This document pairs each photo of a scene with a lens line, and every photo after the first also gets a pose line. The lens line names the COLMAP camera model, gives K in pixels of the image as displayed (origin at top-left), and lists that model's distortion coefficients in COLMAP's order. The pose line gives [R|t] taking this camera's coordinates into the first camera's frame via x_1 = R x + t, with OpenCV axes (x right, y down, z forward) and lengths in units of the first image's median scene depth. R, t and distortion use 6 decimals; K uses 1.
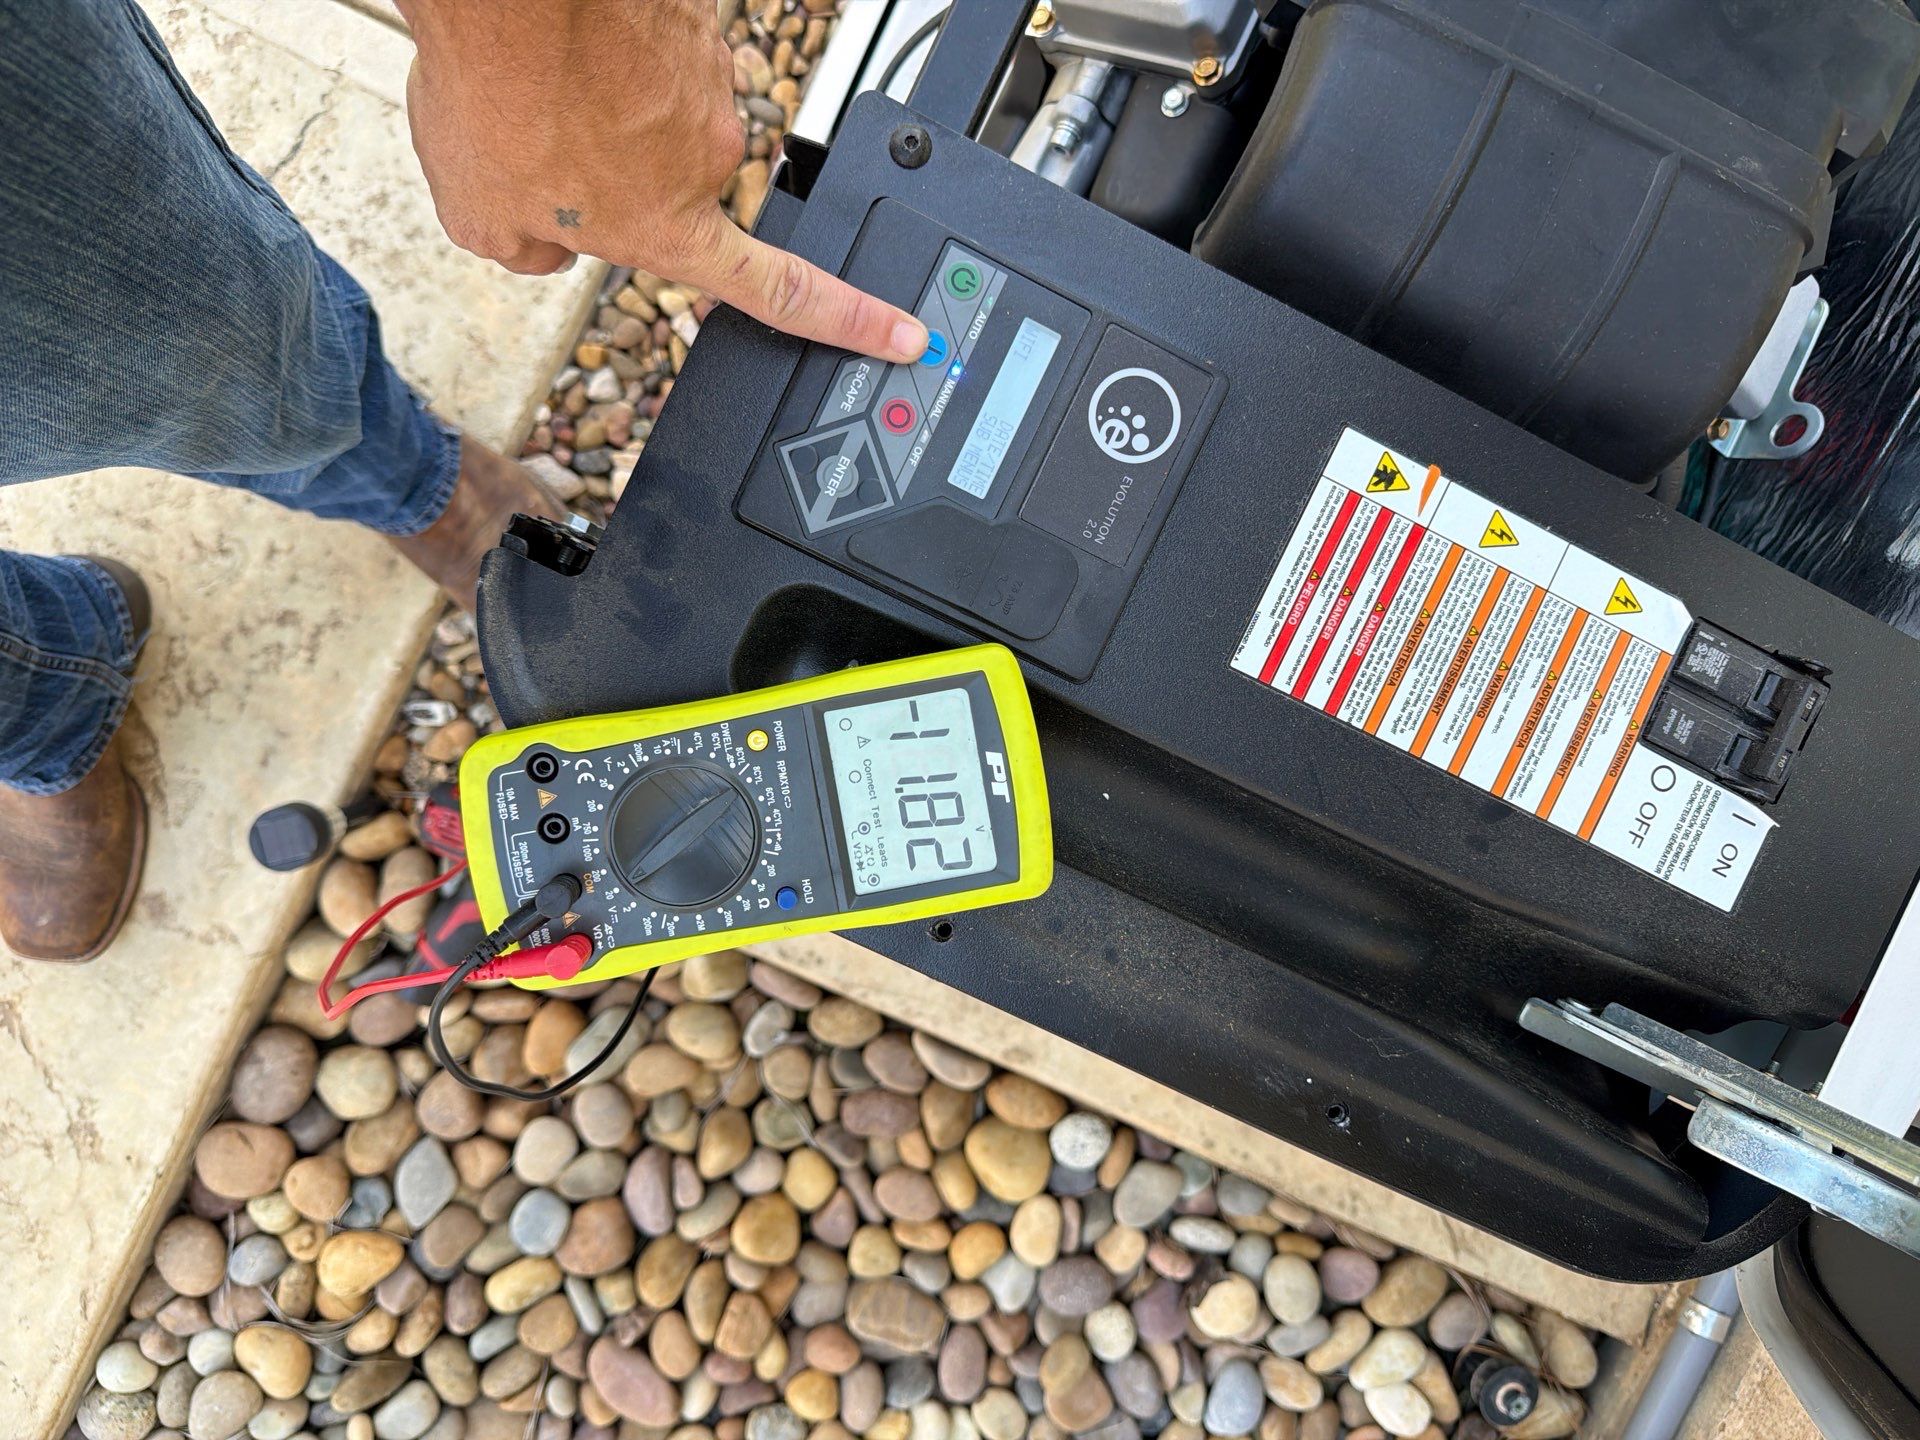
lens RADIAL K [[1395.4, 0, 960.0], [0, 1395.4, 720.0], [0, 0, 1]] dist [-0.008154, -0.003406]
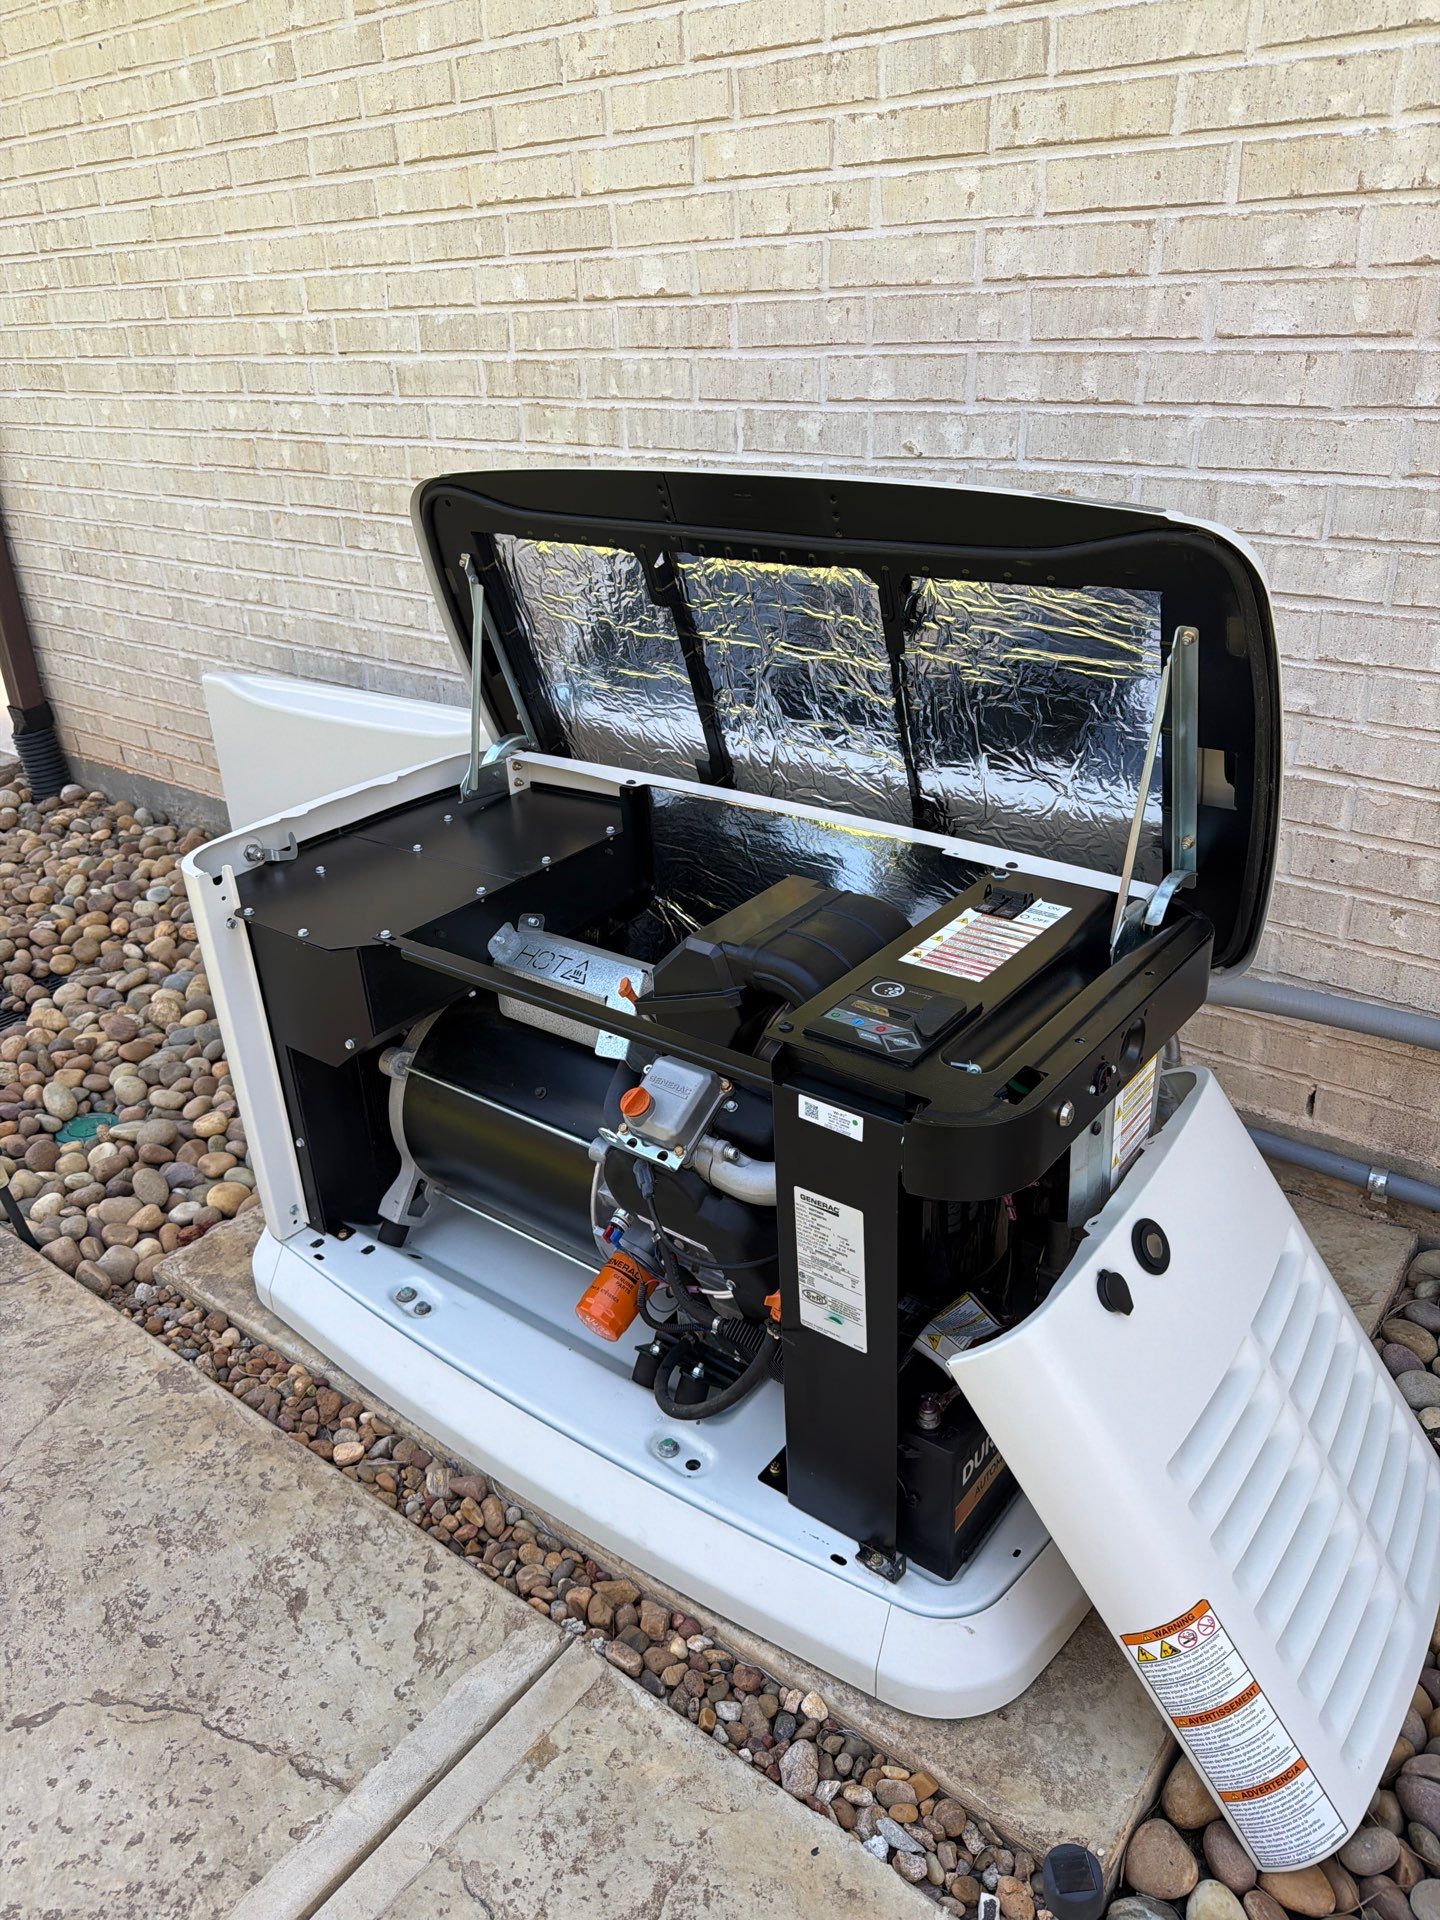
lens RADIAL K [[1414.2, 0, 719.9], [0, 1414.2, 929.6], [0, 0, 1]] dist [-0.006545, -0.005041]
pose [[0.200766, -0.481933, 0.852897, -2.198321], [0.972219, -0.008936, -0.233903, 0.114280], [0.120347, 0.876163, 0.466750, -0.453252]]
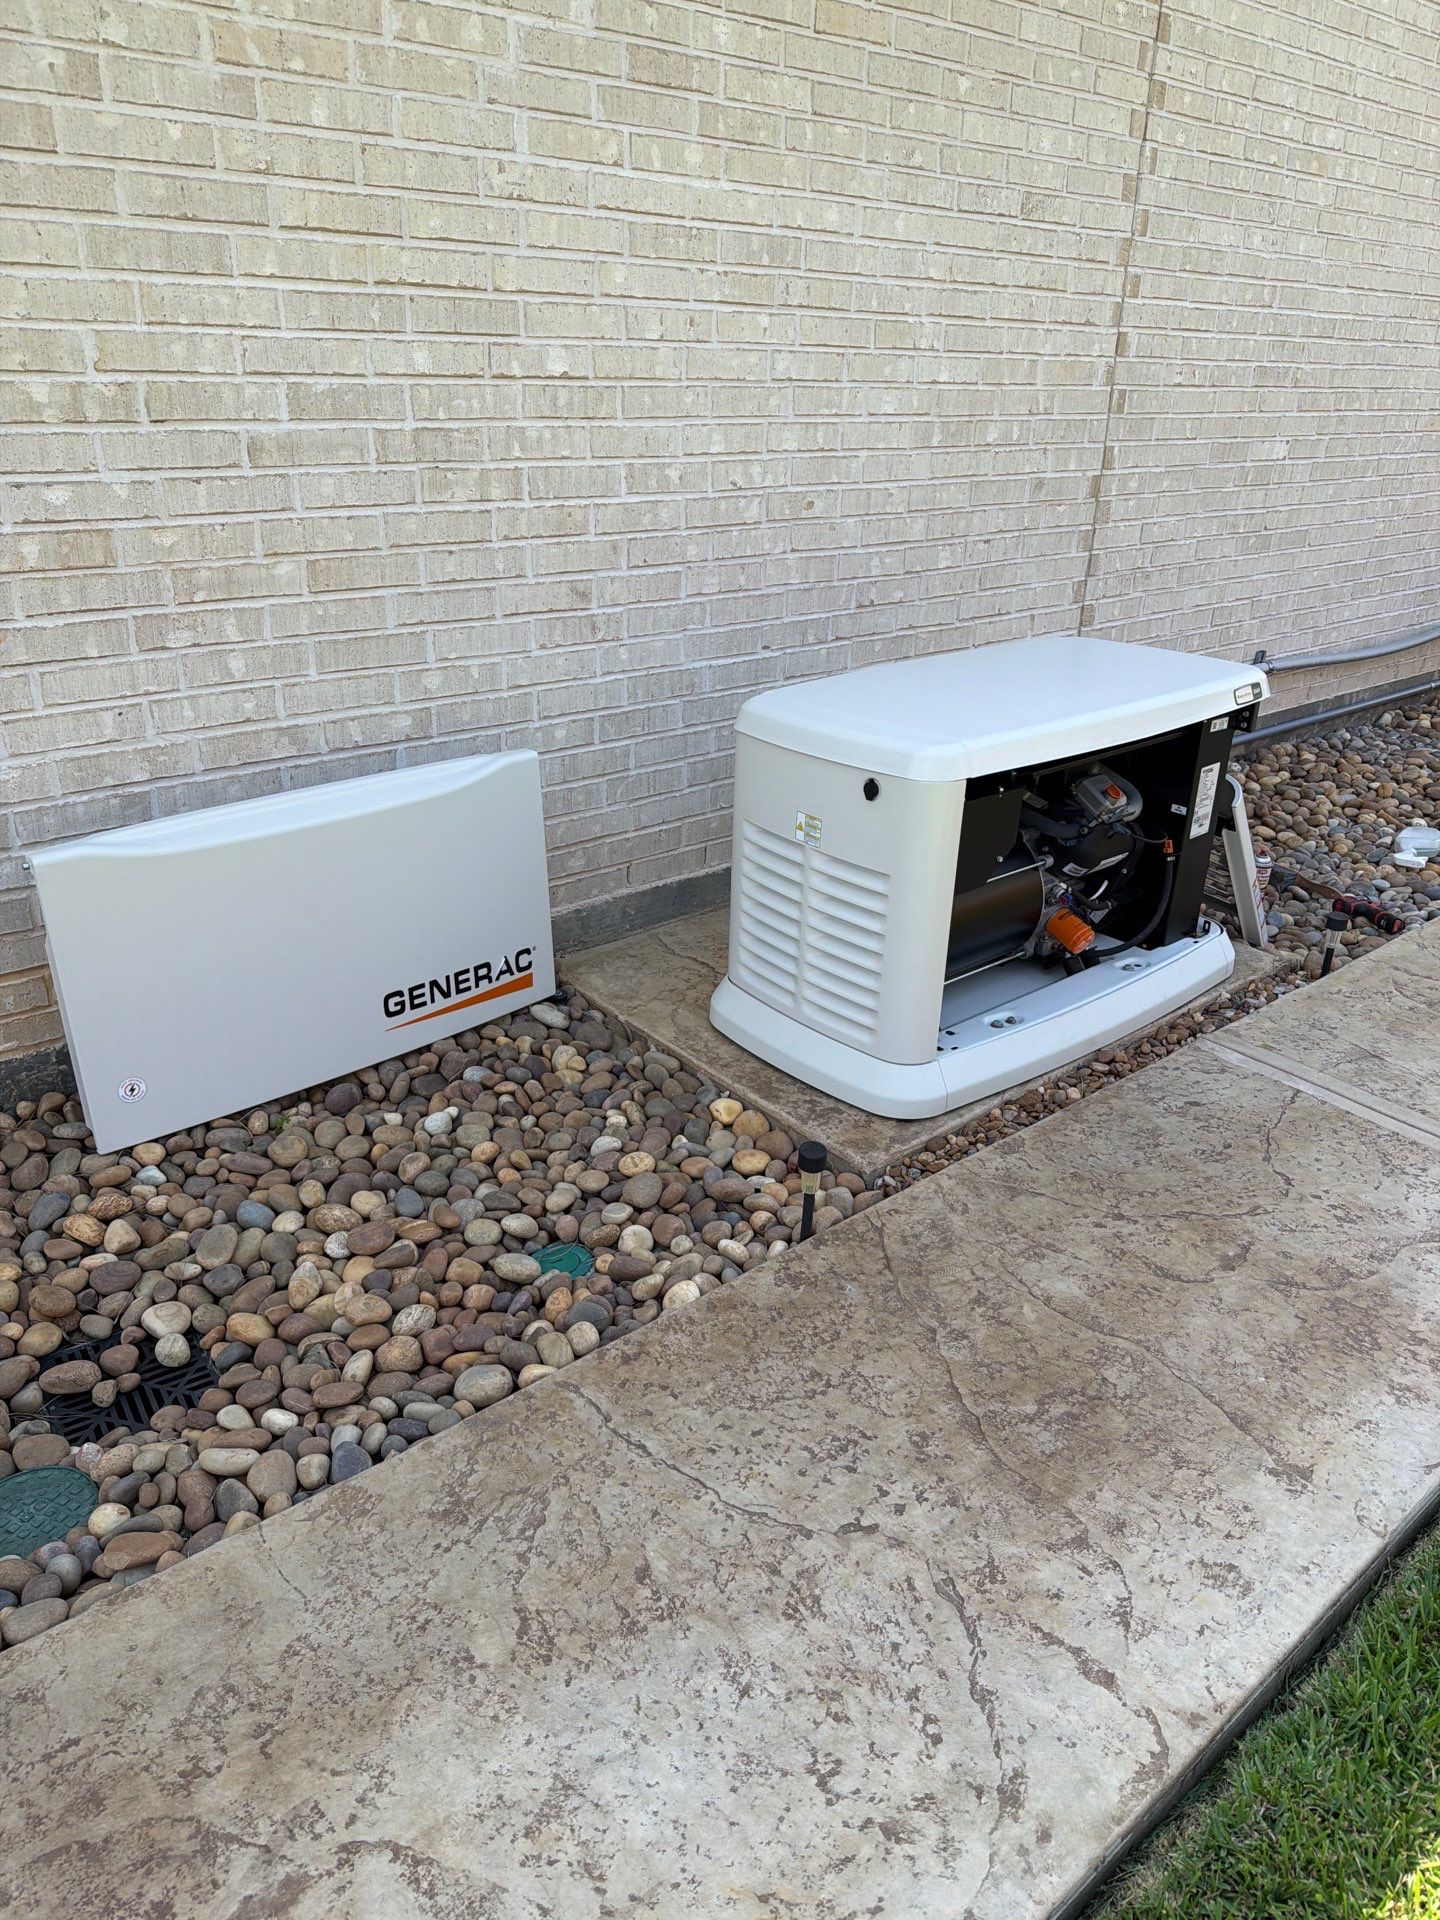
lens RADIAL K [[1395.4, 0, 720.0], [0, 1395.4, 960.0], [0, 0, 1]] dist [-0.008154, -0.003406]
pose [[-0.922408, -0.223983, 0.314635, -0.371611], [0.381819, -0.406256, 0.830163, -6.344979], [-0.058119, 0.885883, 0.460255, -0.683779]]
